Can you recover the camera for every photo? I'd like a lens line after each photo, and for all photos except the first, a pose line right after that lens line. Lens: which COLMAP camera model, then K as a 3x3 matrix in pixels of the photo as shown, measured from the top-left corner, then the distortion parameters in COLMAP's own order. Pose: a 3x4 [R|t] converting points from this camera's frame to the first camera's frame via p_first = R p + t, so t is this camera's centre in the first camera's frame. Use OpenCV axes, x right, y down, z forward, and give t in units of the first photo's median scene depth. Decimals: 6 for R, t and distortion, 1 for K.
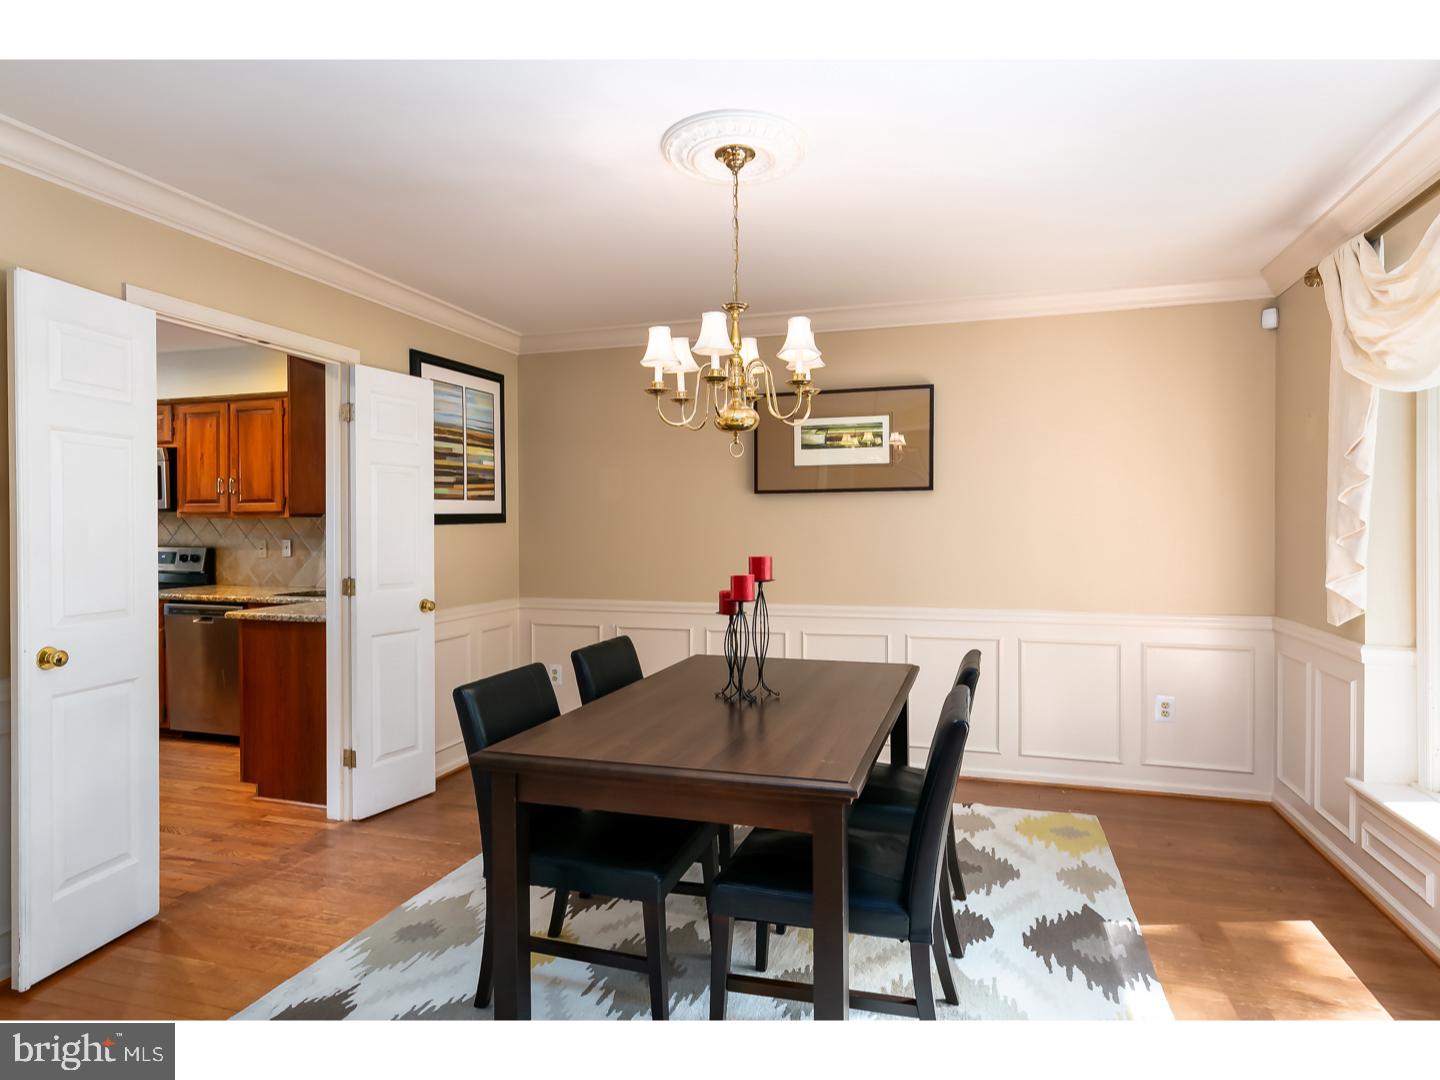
lens RADIAL K [[804.4, 0, 753.7], [0, 804.4, 543.7], [0, 0, 1]] dist [0.003102, 0.000494]
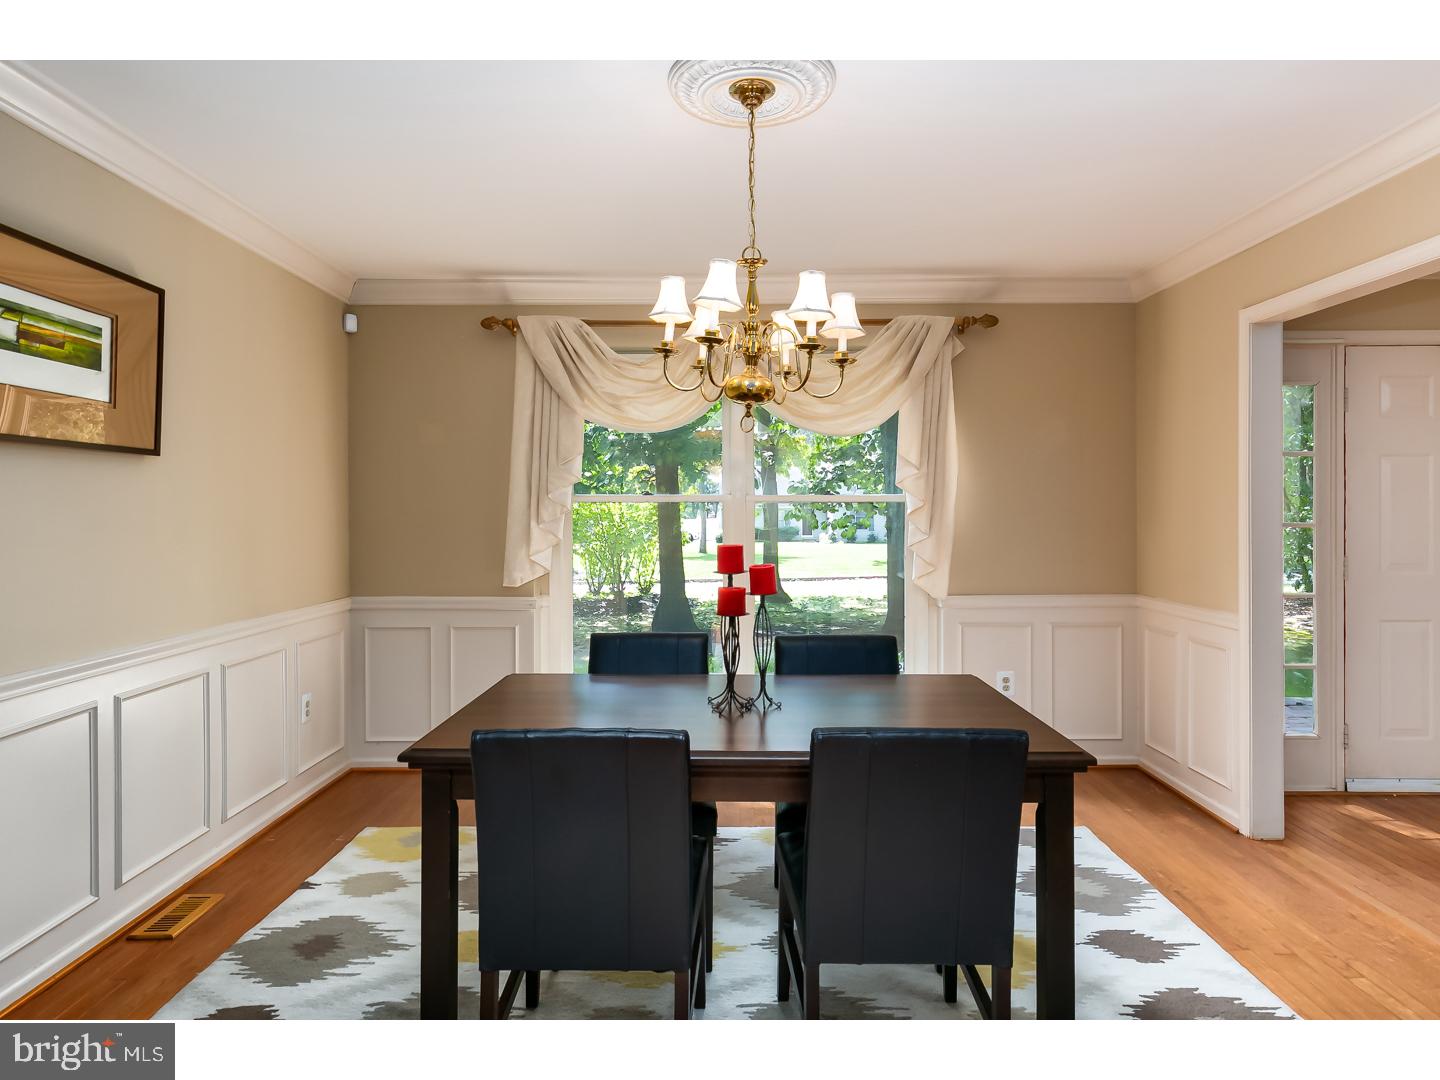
lens RADIAL K [[850.2, 0, 720.0], [0, 850.2, 540.0], [0, 0, 1]] dist [0.001416, -0.000499]
pose [[-0.277262, -0.026970, 0.960416, -0.571917], [0.016765, 0.999318, 0.032902, -0.016194], [-0.960648, 0.025224, -0.276620, 0.805451]]
